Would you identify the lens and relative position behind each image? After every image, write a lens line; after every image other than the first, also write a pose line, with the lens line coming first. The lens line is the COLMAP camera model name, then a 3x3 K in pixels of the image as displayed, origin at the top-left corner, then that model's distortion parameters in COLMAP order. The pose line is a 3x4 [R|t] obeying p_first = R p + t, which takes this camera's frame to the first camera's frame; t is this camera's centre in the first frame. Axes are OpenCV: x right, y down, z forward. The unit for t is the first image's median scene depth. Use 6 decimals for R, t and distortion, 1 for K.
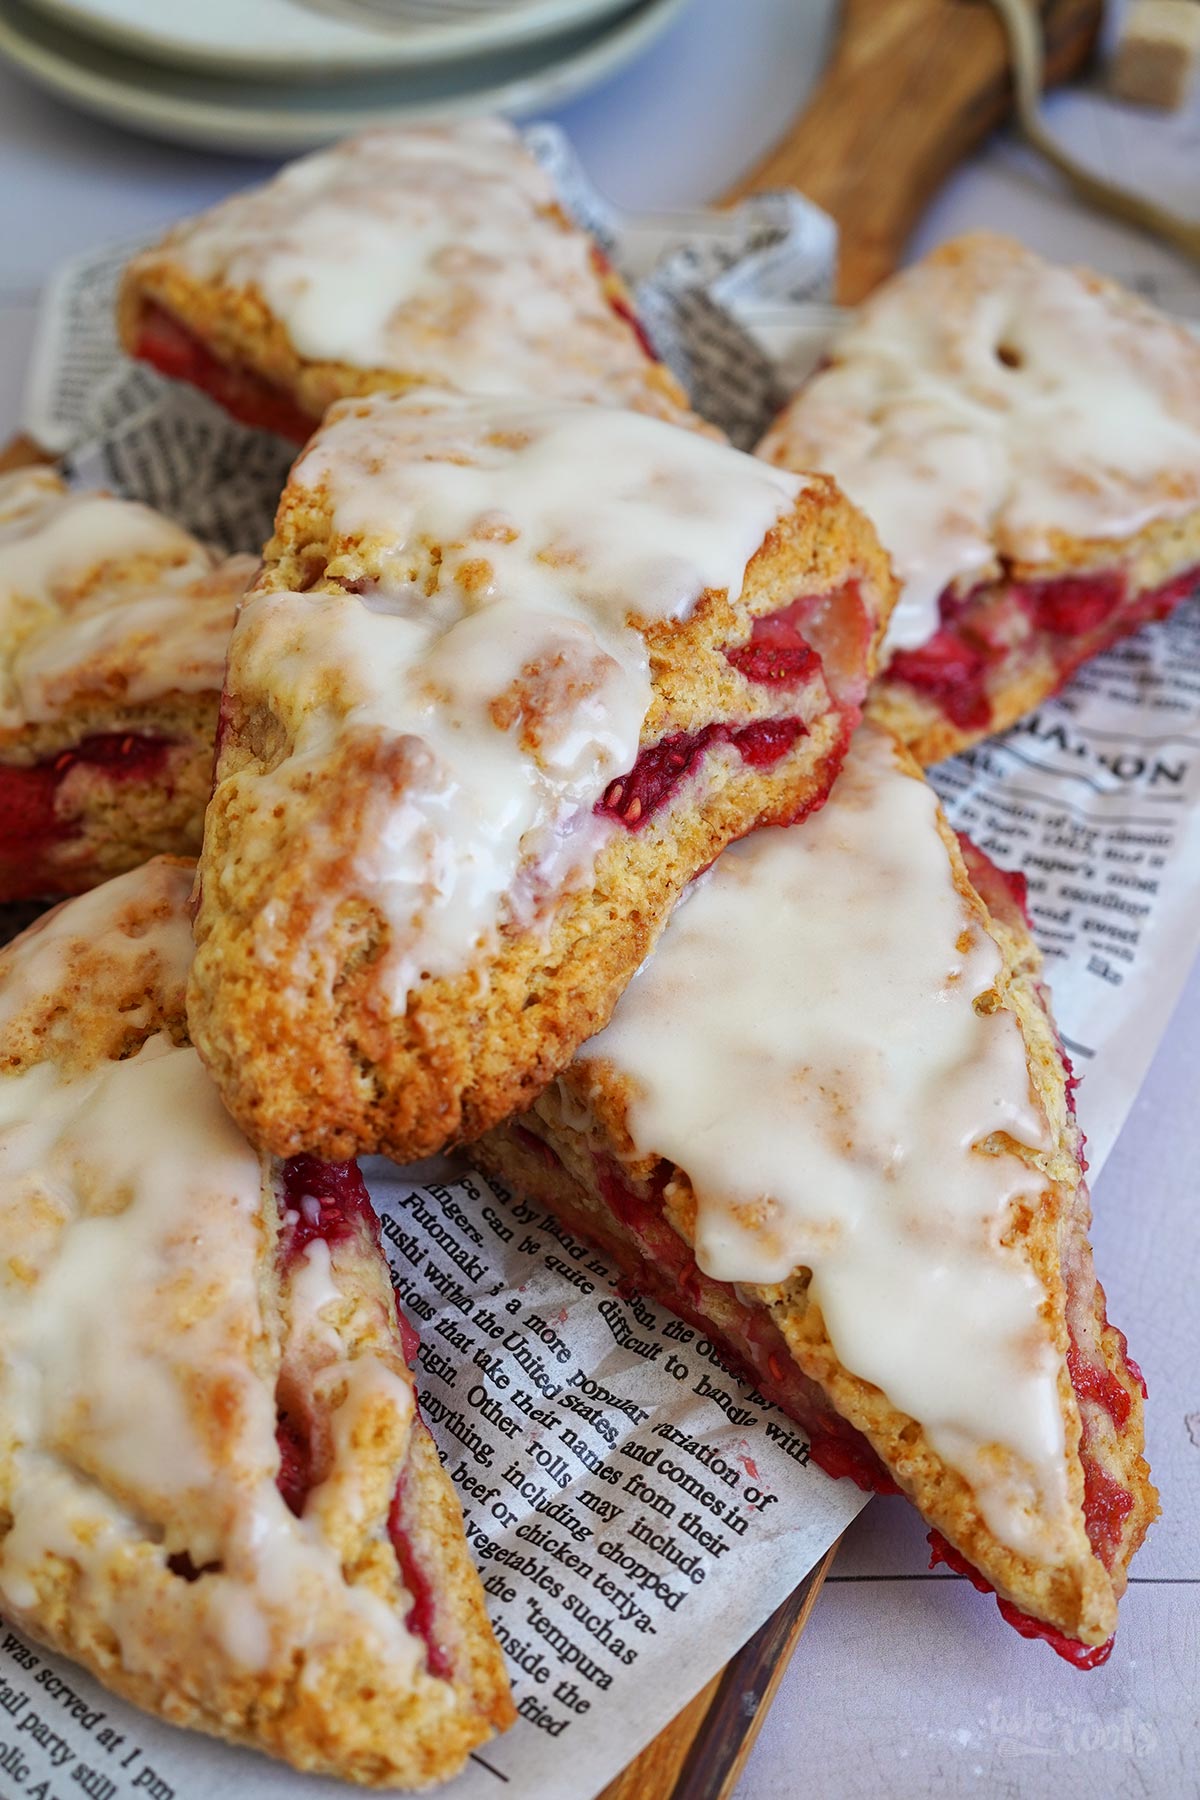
lens RADIAL K [[2512.7, 0, 627.9], [0, 2512.7, 1032.2], [0, 0, 1]] dist [0.007761, -0.025198]
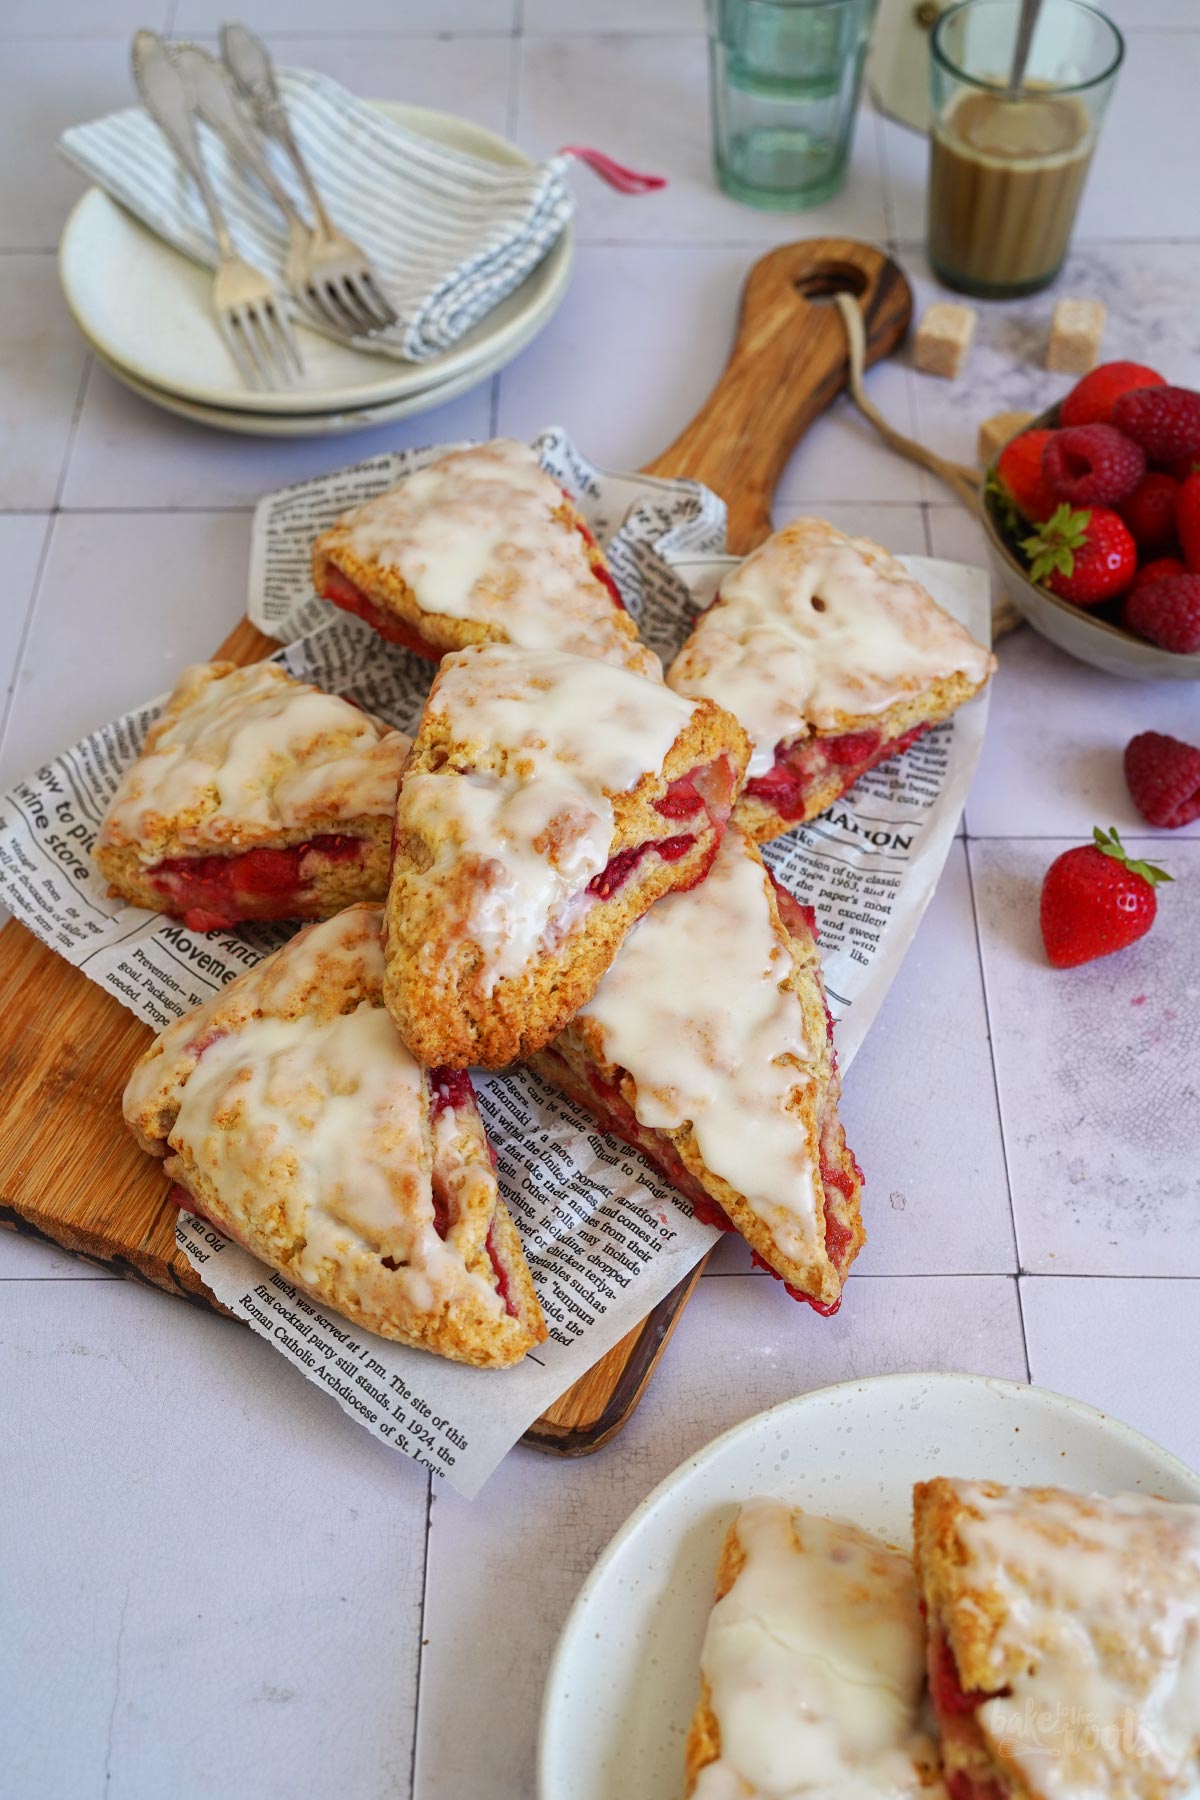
lens RADIAL K [[2252.0, 0, 638.2], [0, 2252.0, 996.4], [0, 0, 1]] dist [-0.002500, -0.024231]
pose [[0.999939, 0.001230, 0.010992, 0.008491], [-0.001871, 0.998287, 0.058471, -0.106691], [-0.010901, -0.058488, 0.998229, -0.765813]]
